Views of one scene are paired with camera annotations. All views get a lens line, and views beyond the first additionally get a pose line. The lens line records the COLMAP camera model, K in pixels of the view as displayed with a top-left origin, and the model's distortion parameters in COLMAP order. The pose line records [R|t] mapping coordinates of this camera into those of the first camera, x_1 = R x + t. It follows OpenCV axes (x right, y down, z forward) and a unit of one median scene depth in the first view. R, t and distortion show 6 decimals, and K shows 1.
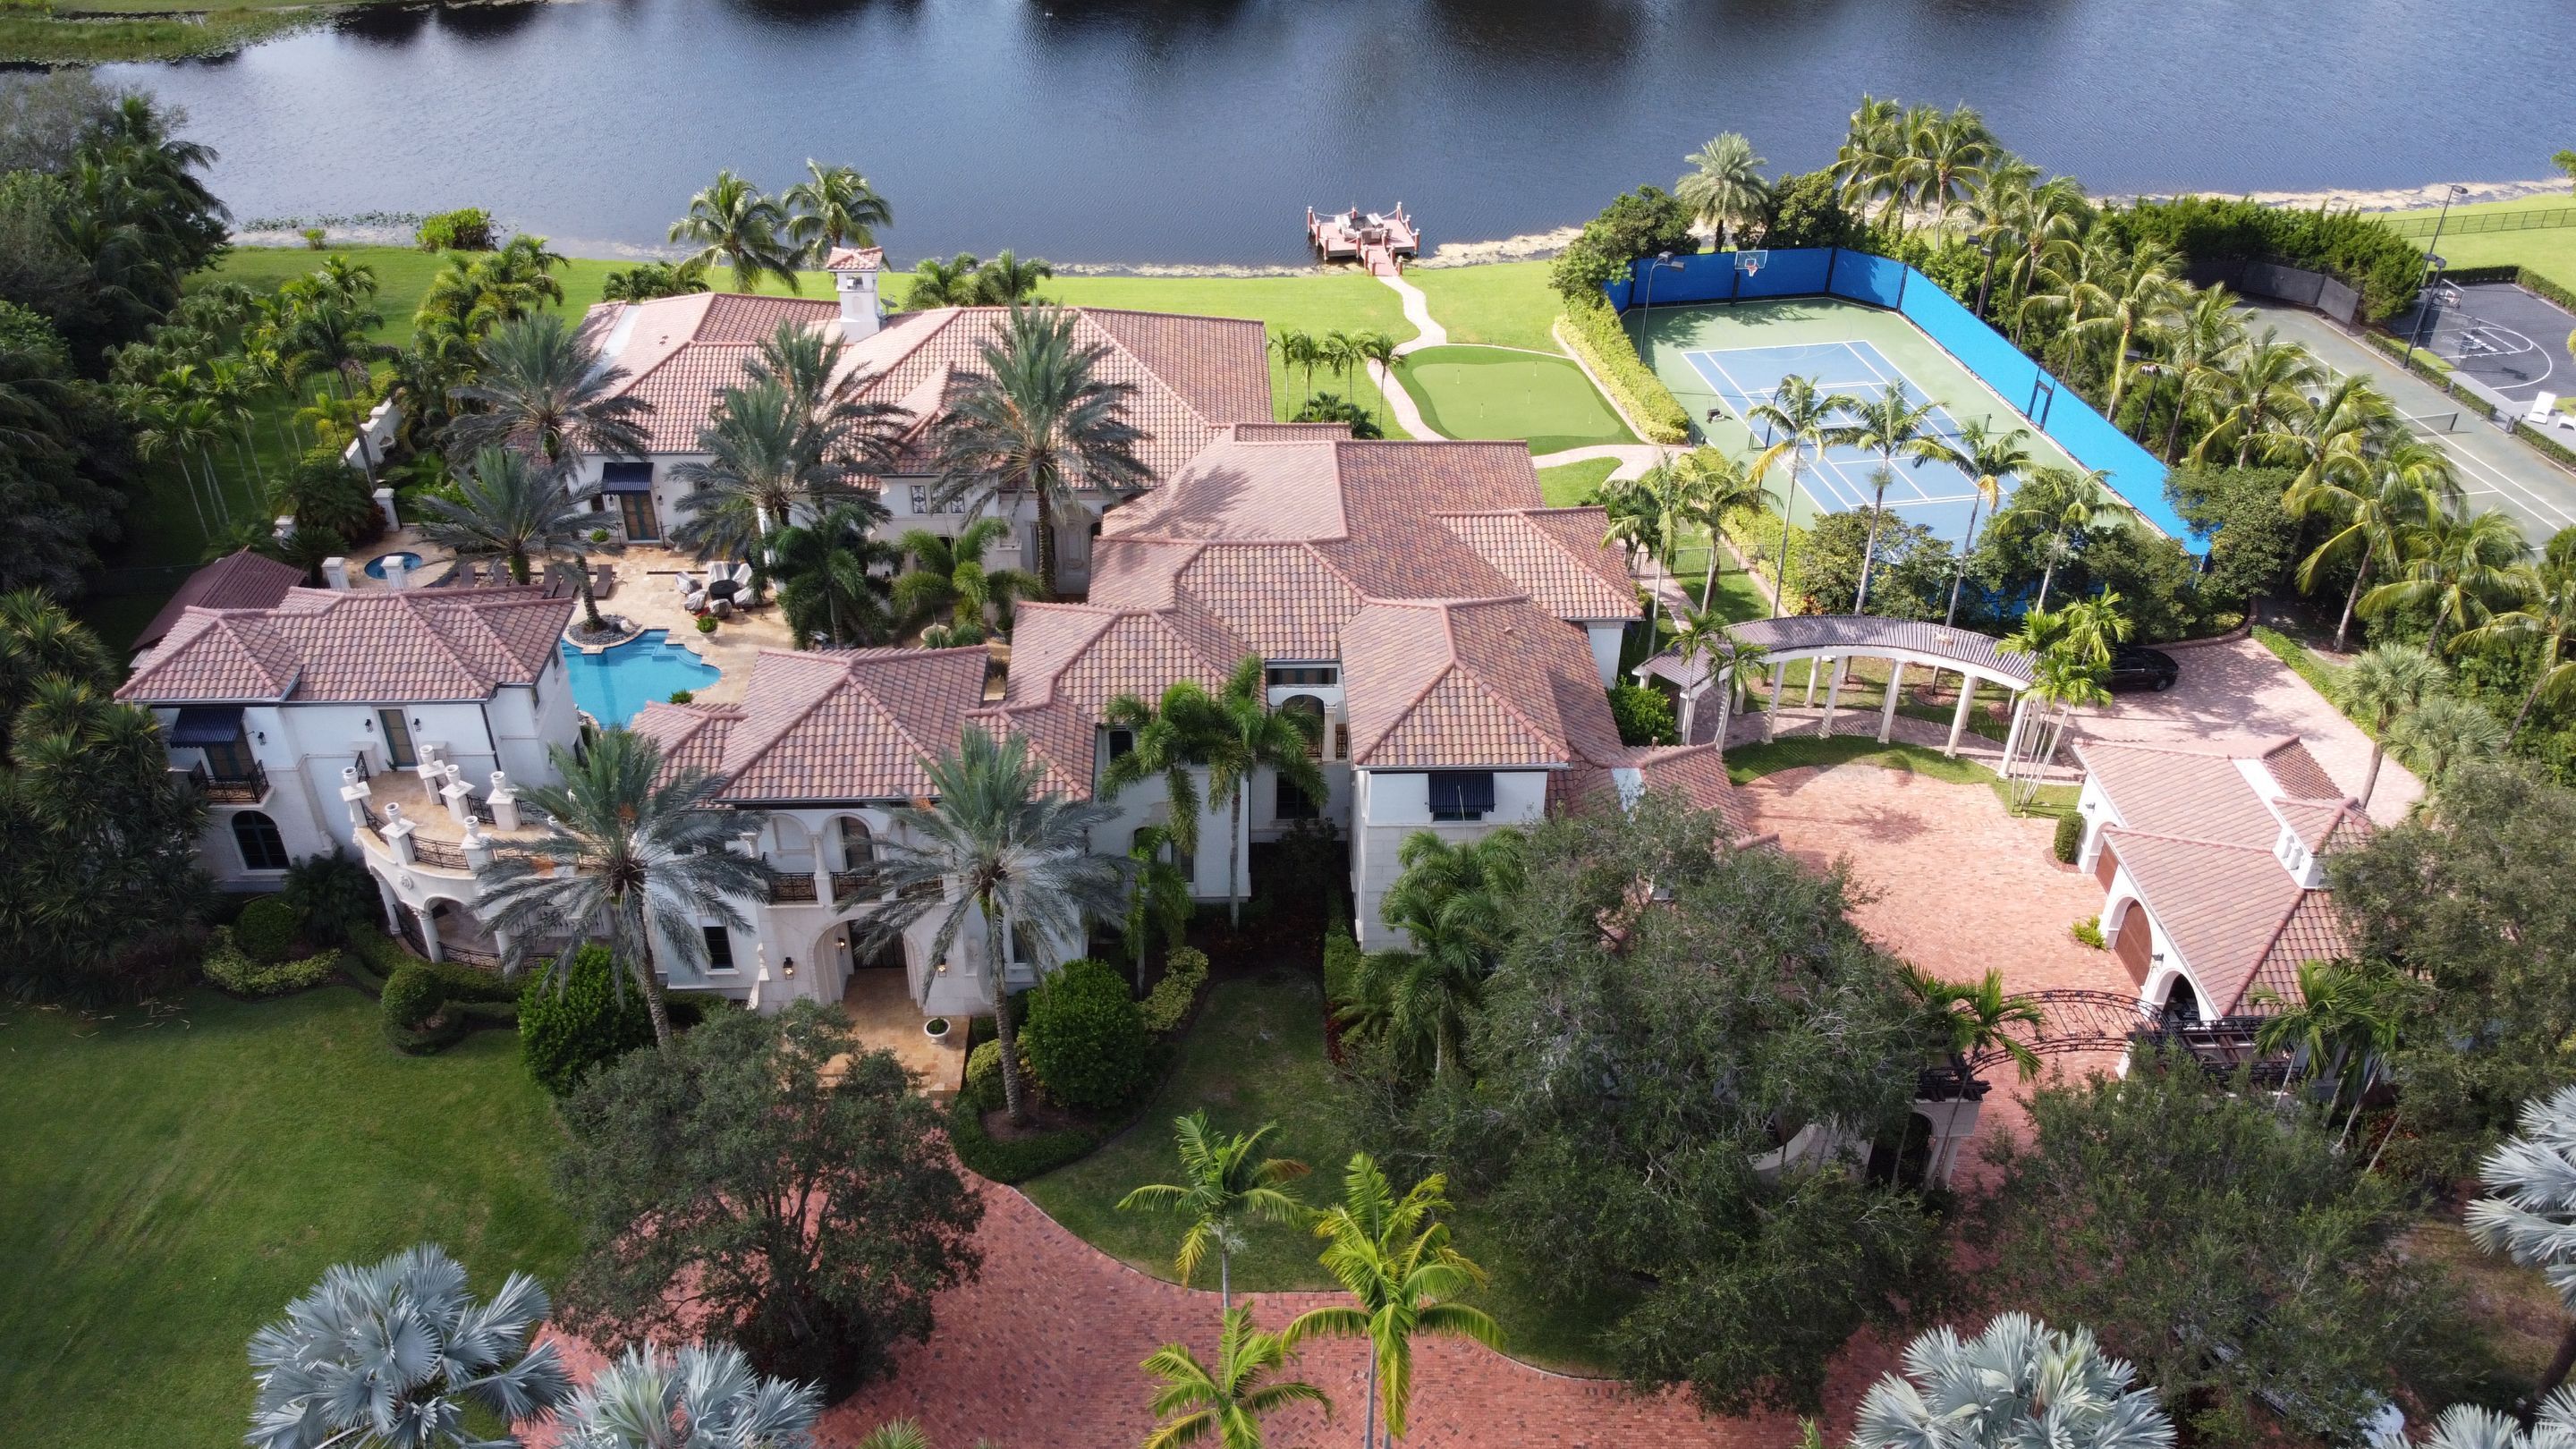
lens RADIAL K [[1960.3, 0, 1282.5], [0, 1960.3, 705.6], [0, 0, 1]] dist [0.003885, -0.011902]
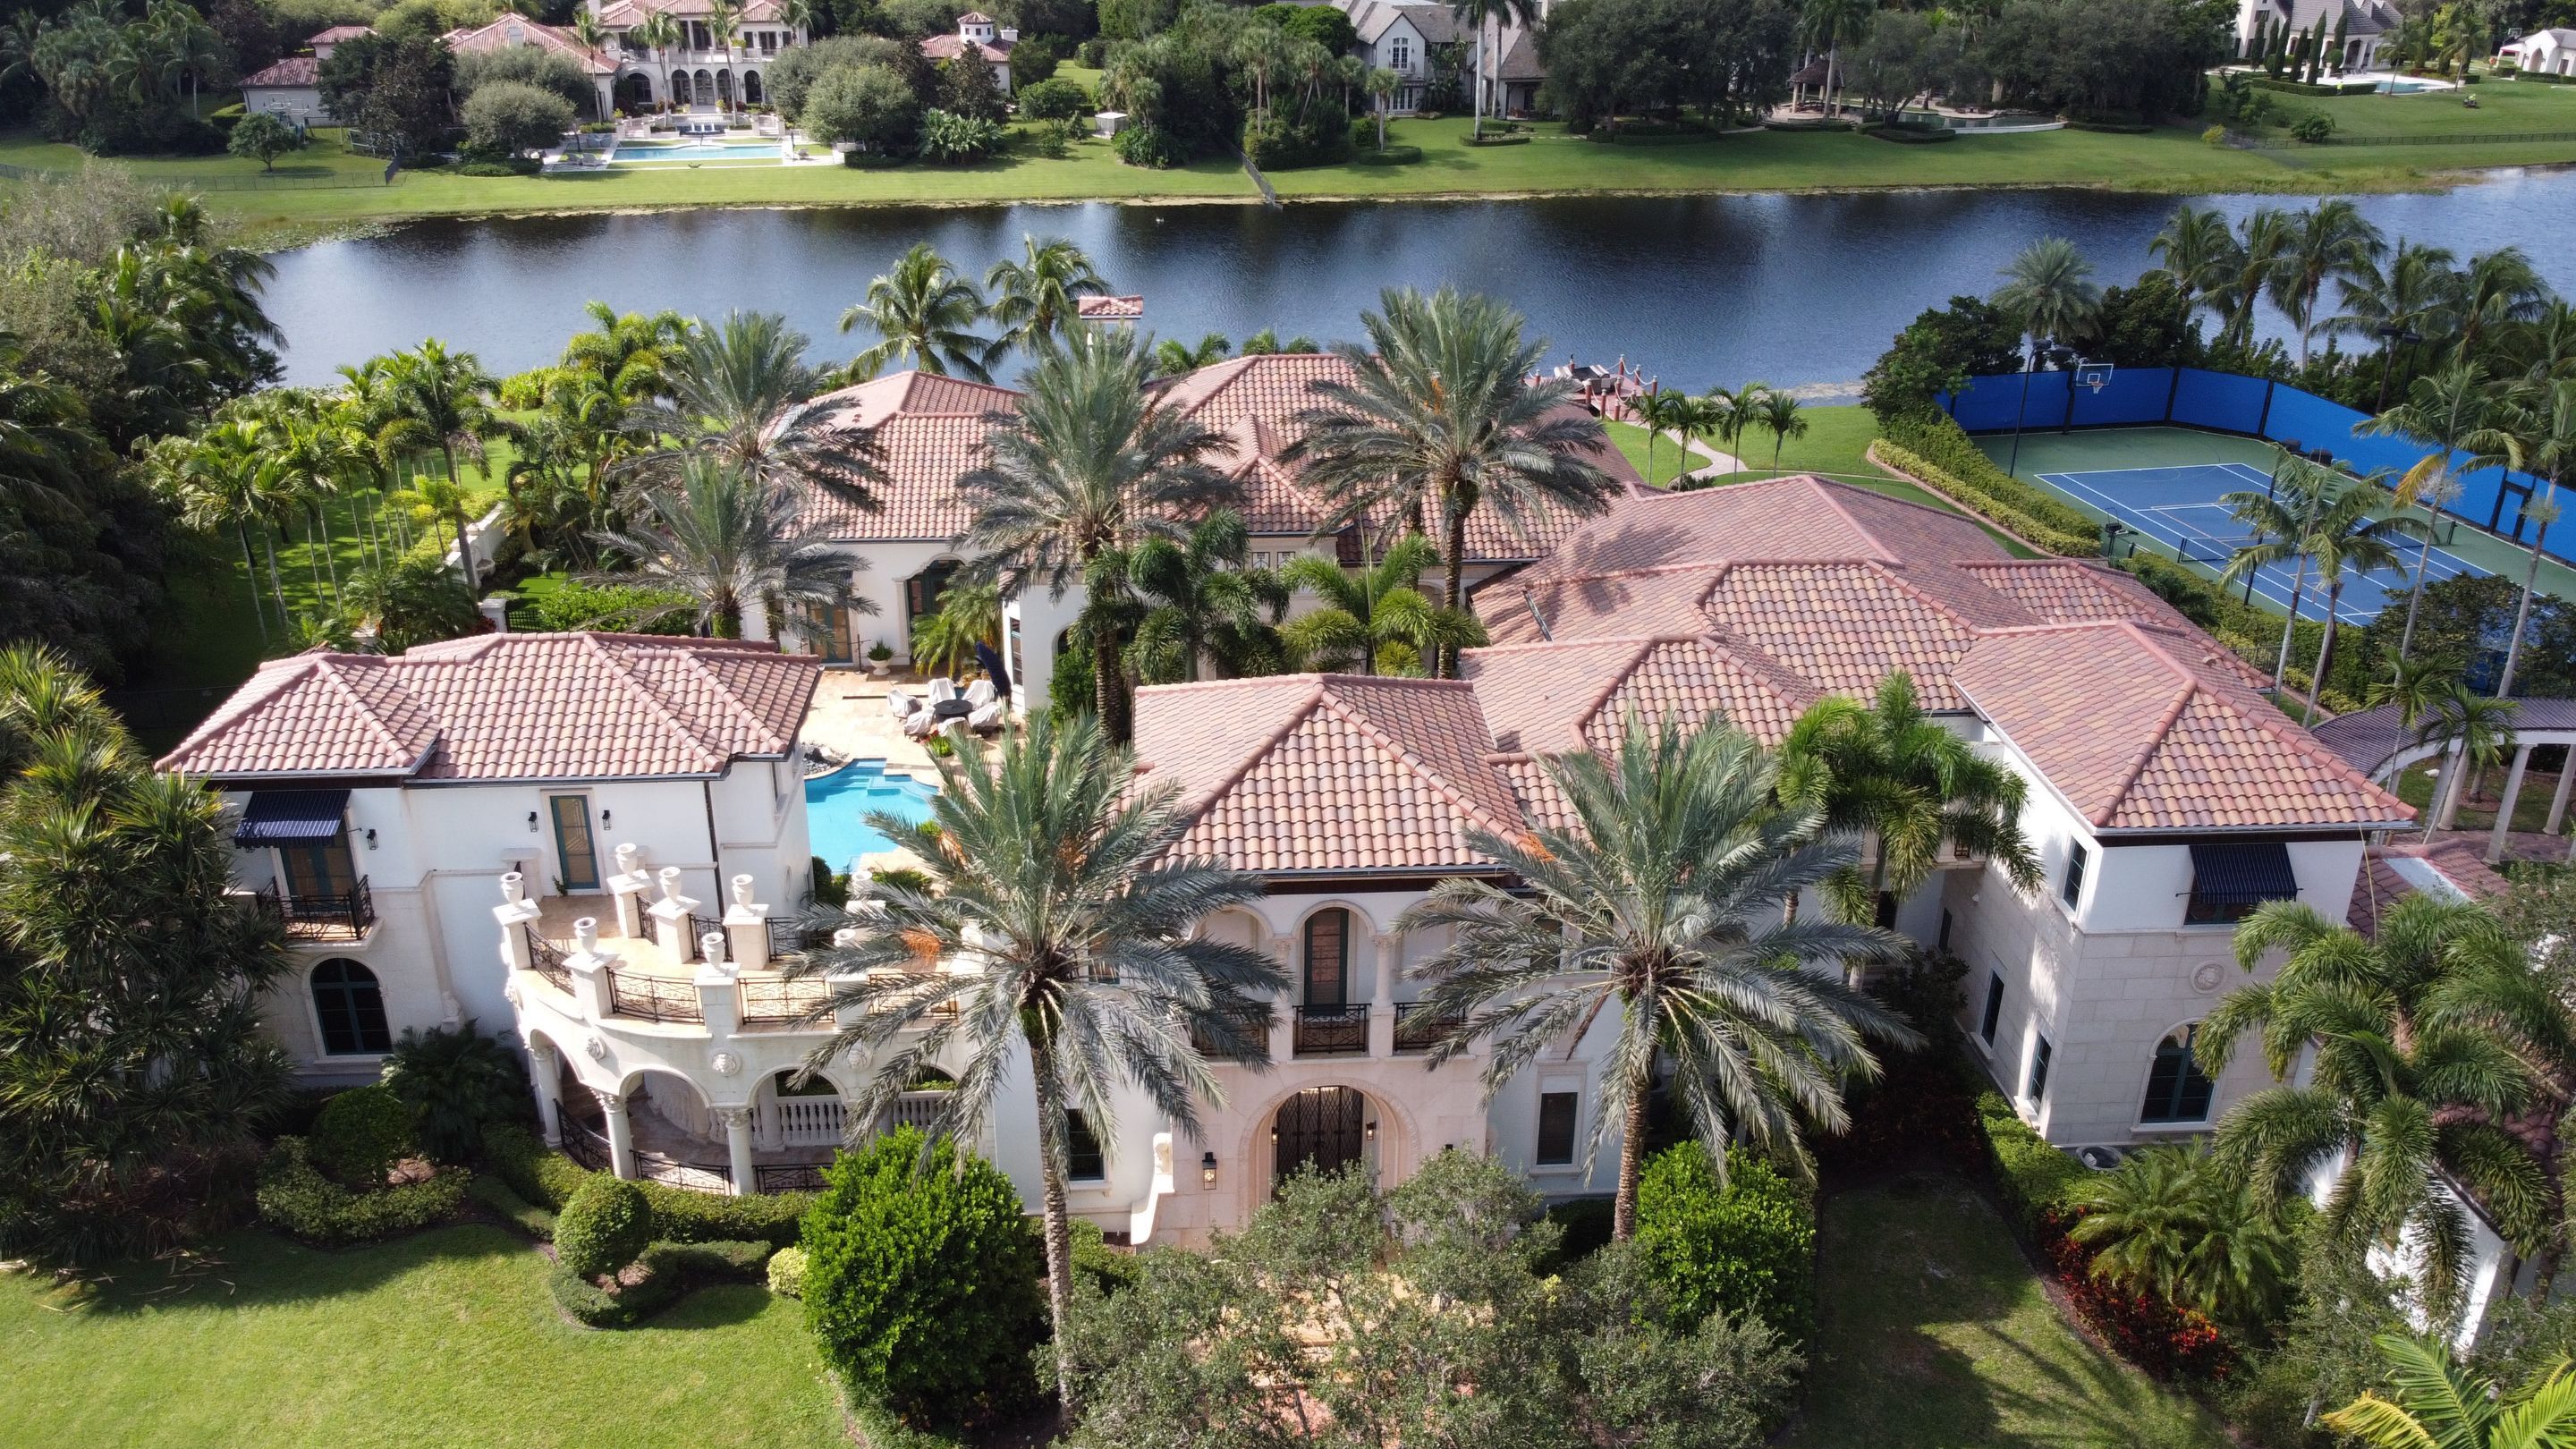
lens RADIAL K [[1960.3, 0, 1282.5], [0, 1960.3, 705.6], [0, 0, 1]] dist [0.003885, -0.011902]
pose [[0.999672, -0.014582, 0.021032, -0.227051], [0.017965, 0.985120, -0.170928, 0.090001], [-0.018227, 0.171250, 0.985059, 0.336680]]
